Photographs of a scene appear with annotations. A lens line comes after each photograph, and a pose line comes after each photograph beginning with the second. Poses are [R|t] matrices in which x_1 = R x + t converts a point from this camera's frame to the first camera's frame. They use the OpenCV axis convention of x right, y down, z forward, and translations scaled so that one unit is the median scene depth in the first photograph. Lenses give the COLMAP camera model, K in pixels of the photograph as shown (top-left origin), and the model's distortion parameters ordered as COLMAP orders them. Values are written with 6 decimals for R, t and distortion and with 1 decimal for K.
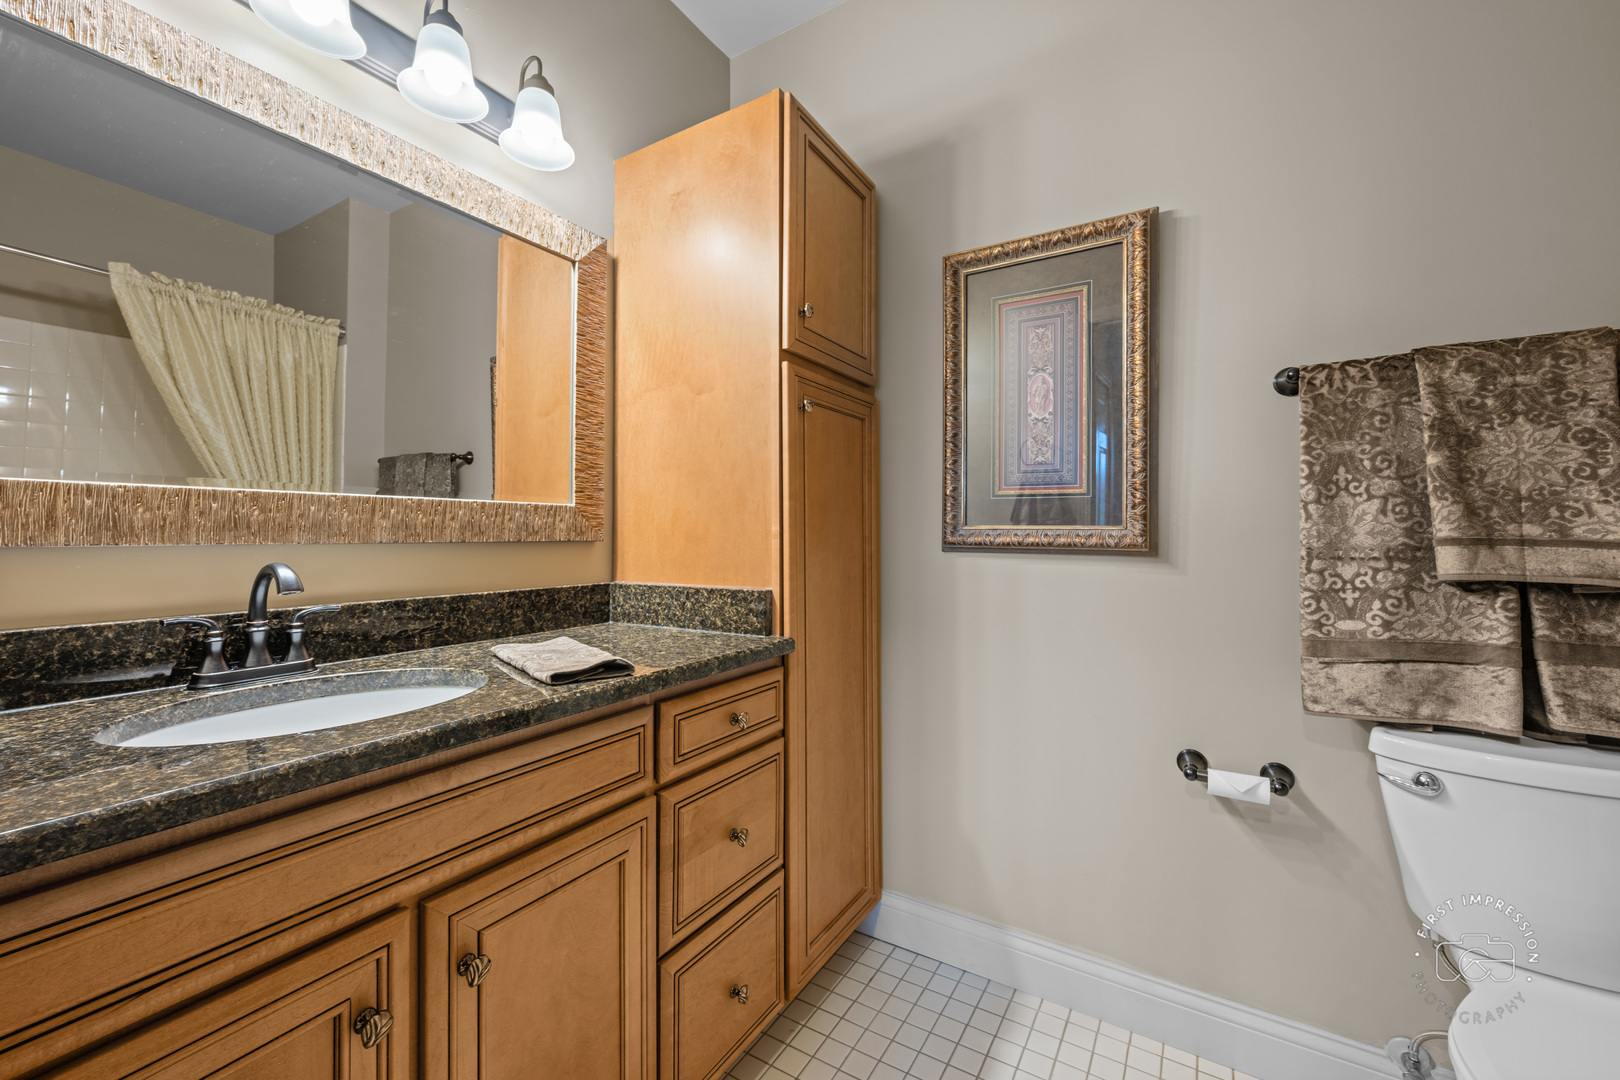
lens RADIAL K [[636.4, 0, 814.5], [0, 636.4, 530.1], [0, 0, 1]] dist [0.001347, 0.000378]
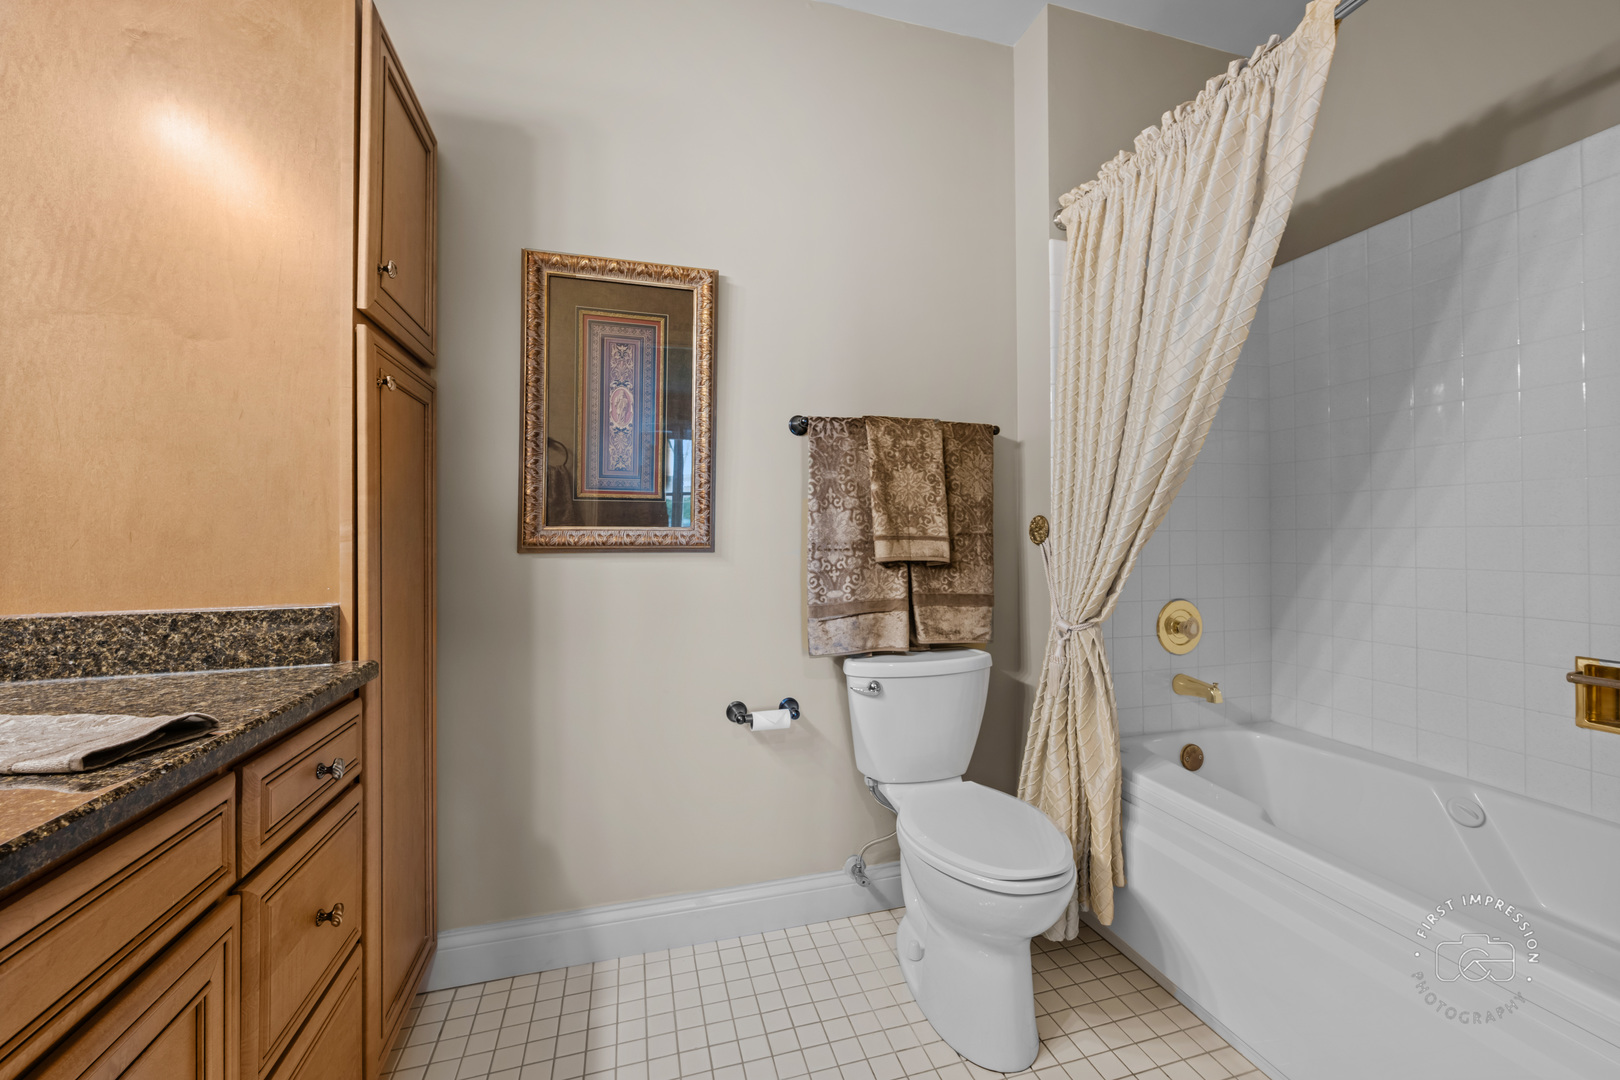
lens RADIAL K [[636.4, 0, 807.7], [0, 636.4, 537.8], [0, 0, 1]] dist [0.001347, 0.000378]
pose [[0.683661, -0.008109, 0.729754, -0.251558], [0.000677, 0.999945, 0.010477, 0.000837], [-0.729799, -0.006669, 0.683629, 0.020407]]
